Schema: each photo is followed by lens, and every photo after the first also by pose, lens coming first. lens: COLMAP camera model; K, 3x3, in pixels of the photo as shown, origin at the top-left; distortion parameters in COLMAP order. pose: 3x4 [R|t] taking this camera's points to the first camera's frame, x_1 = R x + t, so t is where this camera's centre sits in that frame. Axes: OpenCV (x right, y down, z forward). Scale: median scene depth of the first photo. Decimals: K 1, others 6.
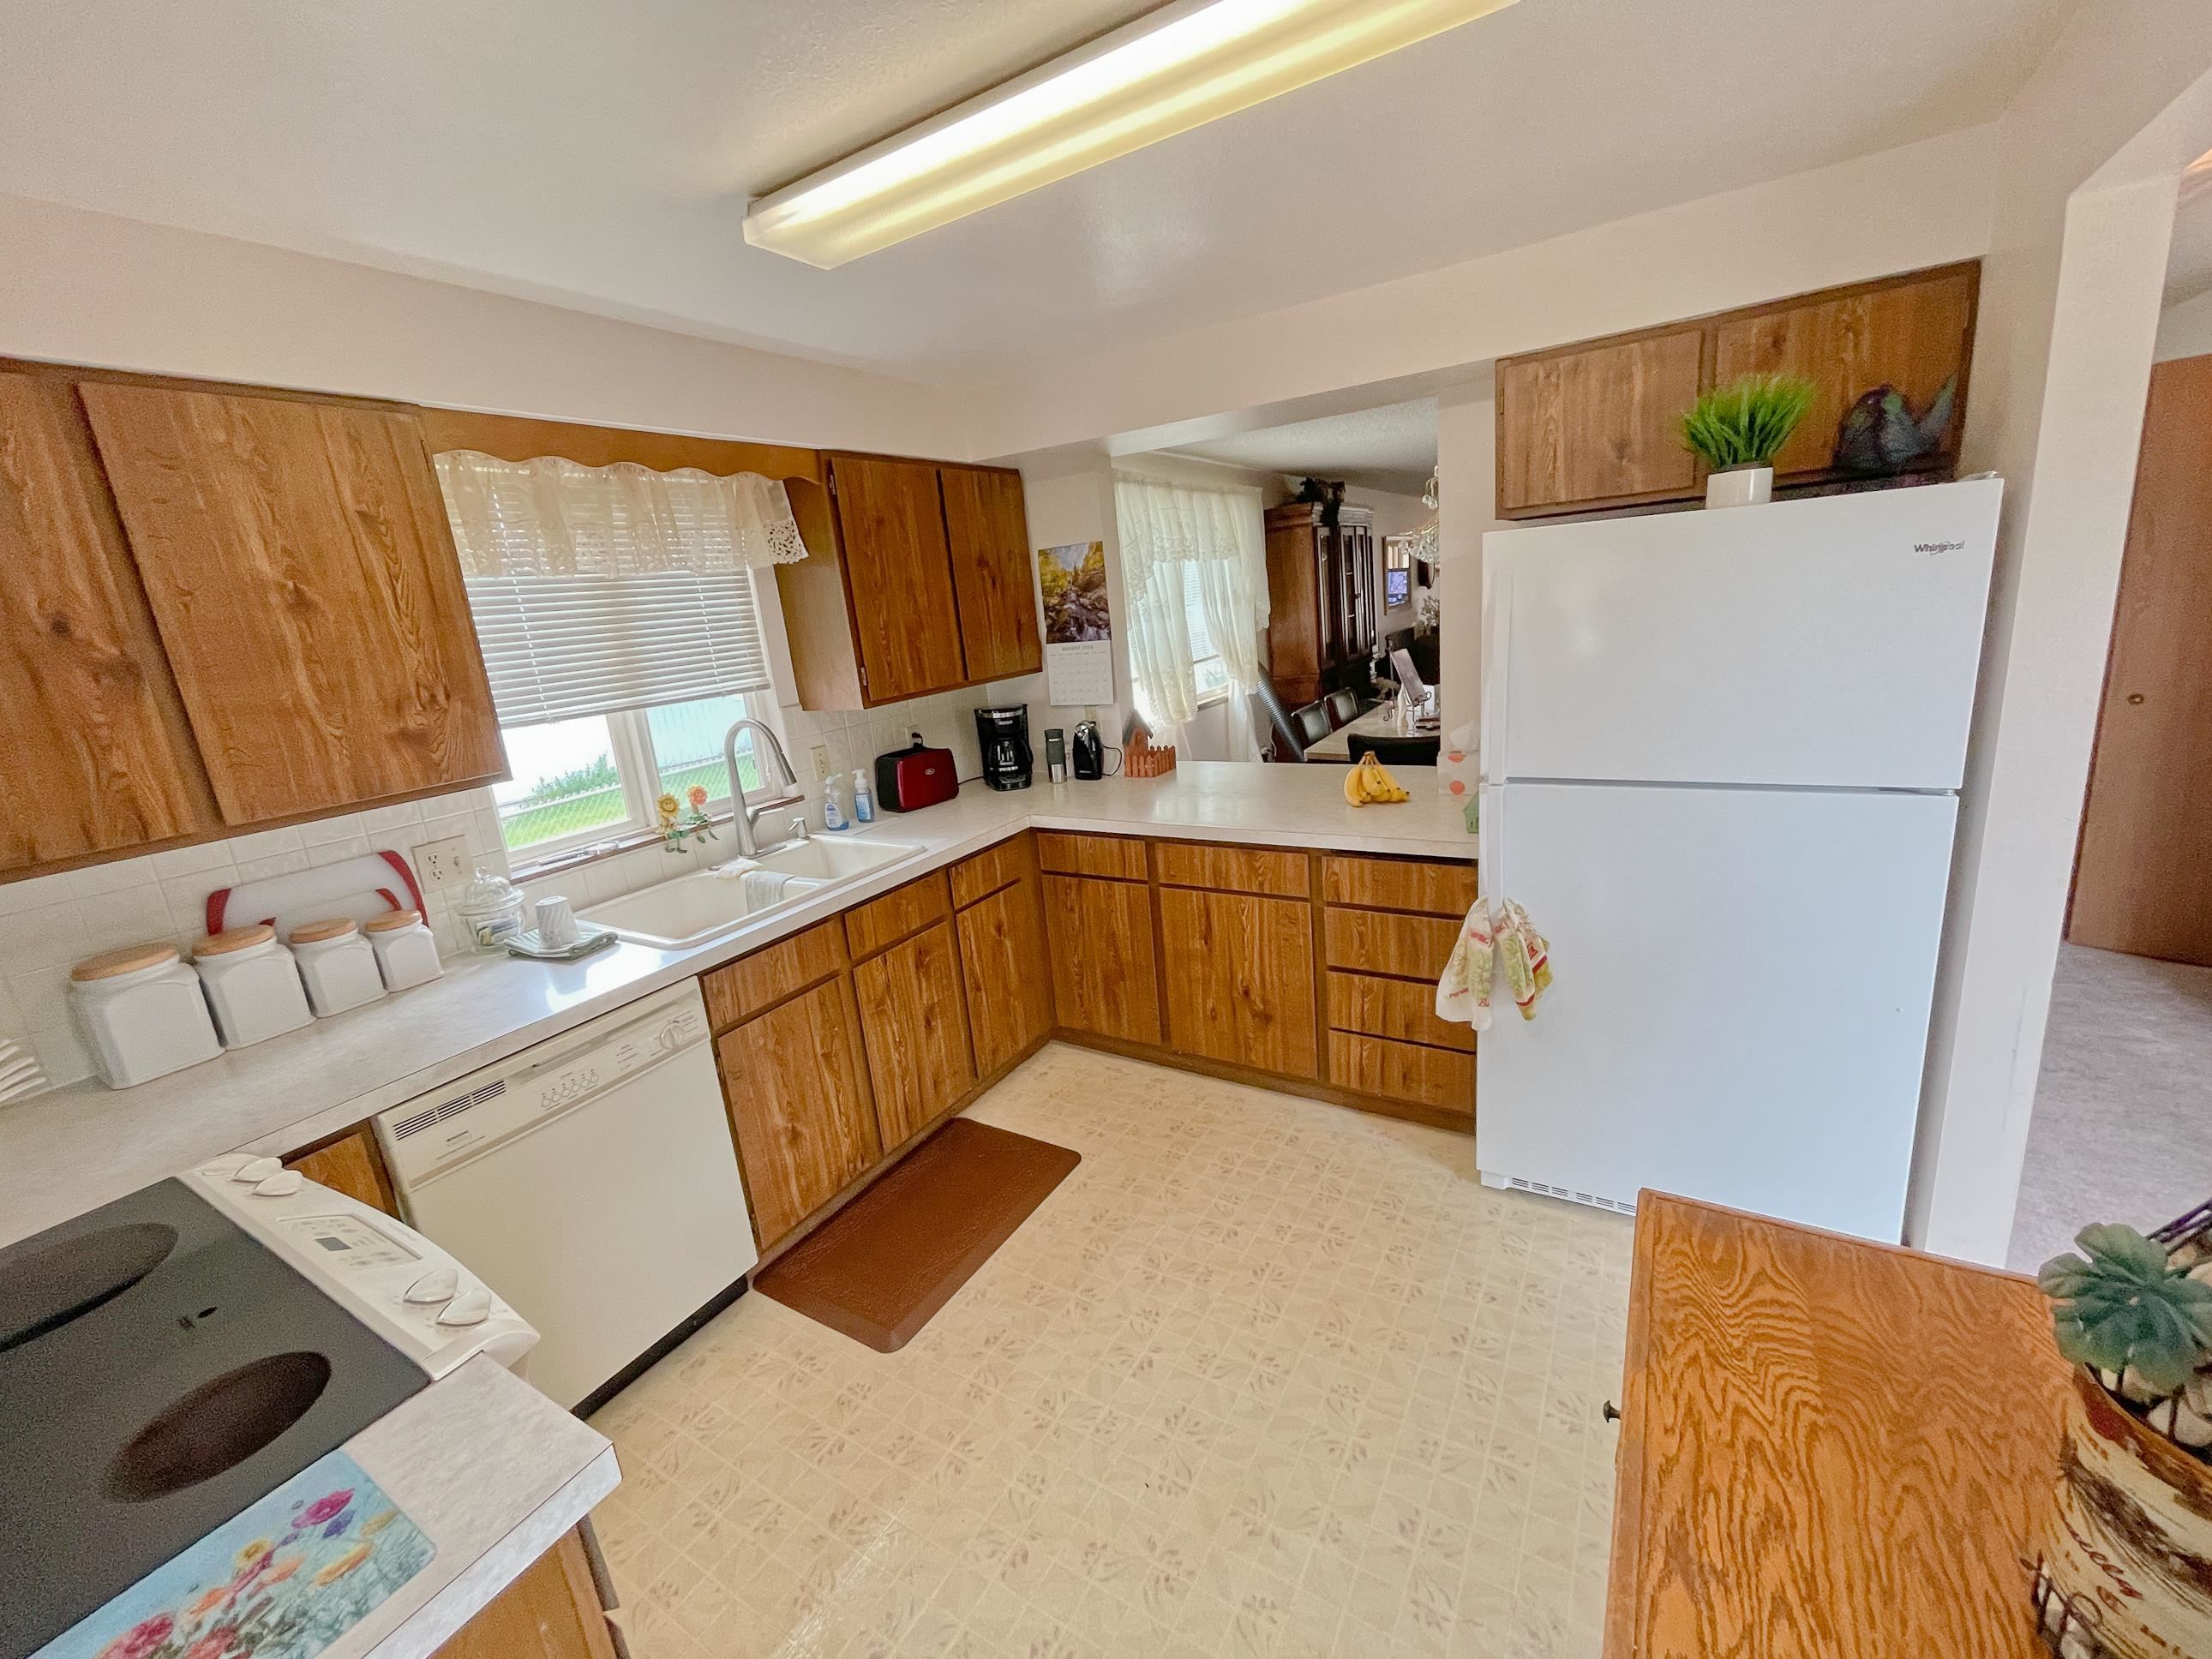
lens RADIAL K [[892.0, 0, 1106.2], [0, 892.0, 815.0], [0, 0, 1]] dist [0.000688, -0.003708]
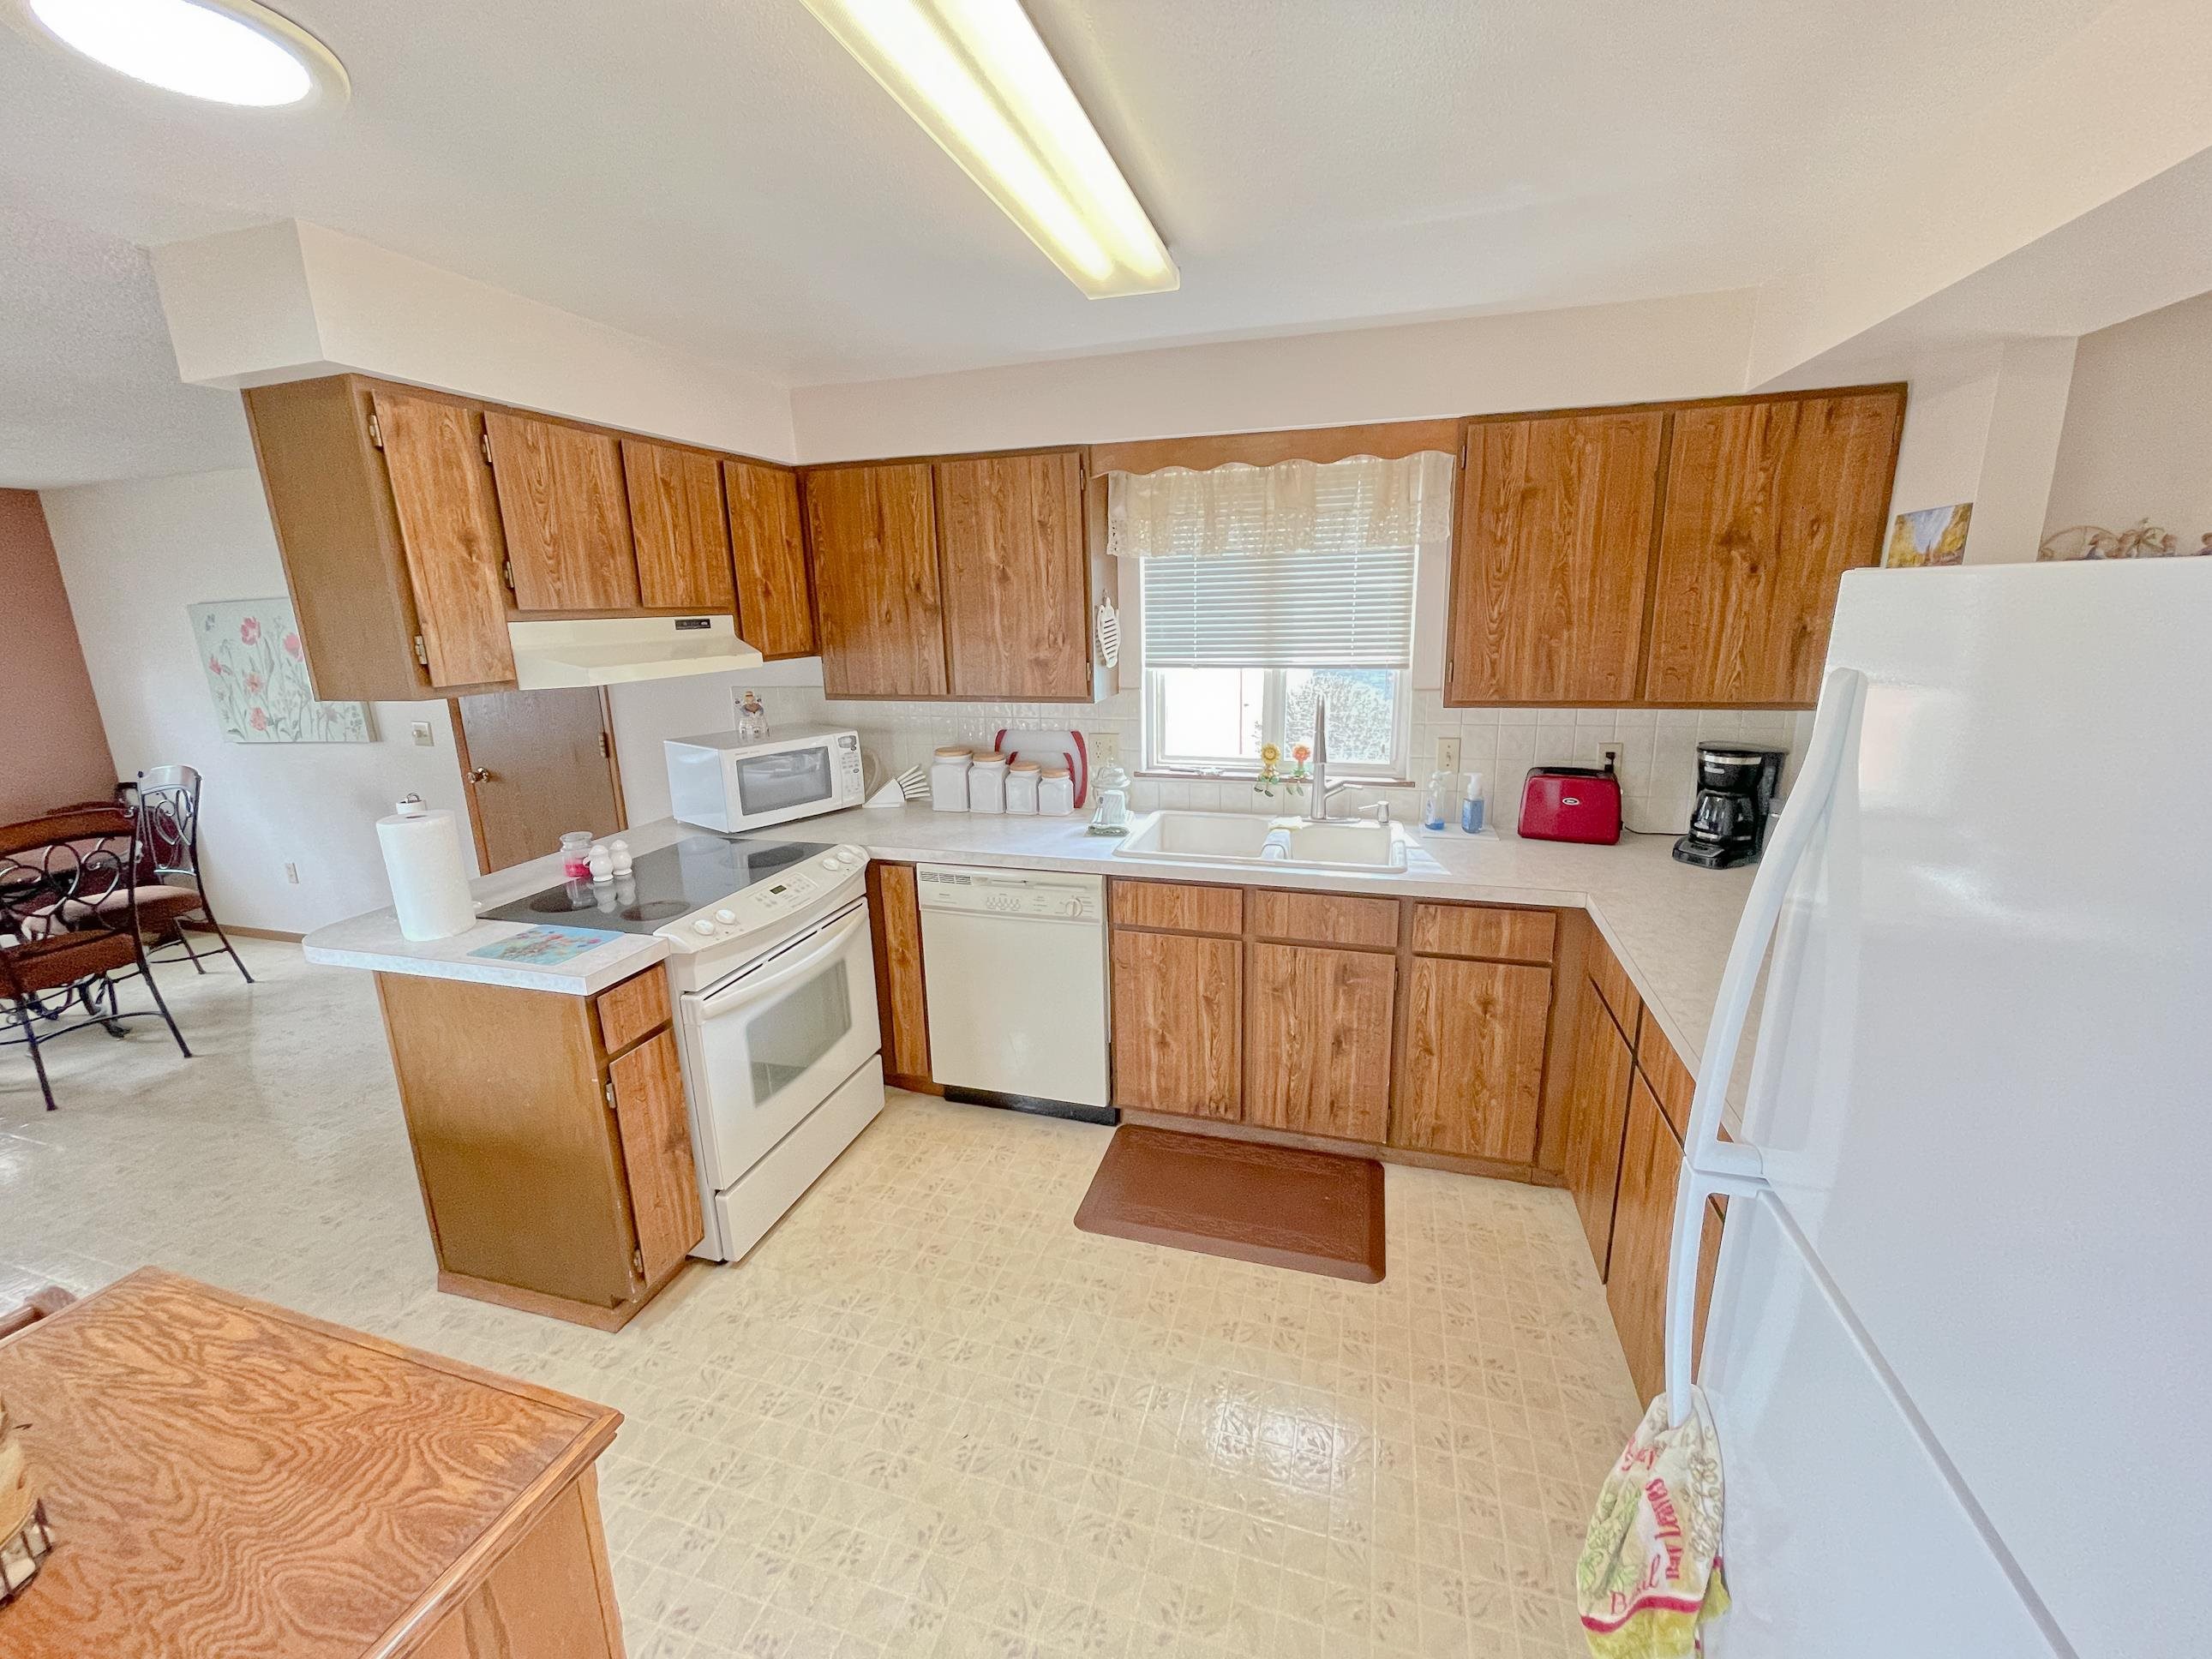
lens RADIAL K [[892.0, 0, 1106.2], [0, 892.0, 815.0], [0, 0, 1]] dist [0.000688, -0.003708]
pose [[0.256472, 0.310940, -0.915171, 0.691763], [-0.230970, 0.939127, 0.254351, -0.231602], [0.938549, 0.146143, 0.312678, 0.569992]]
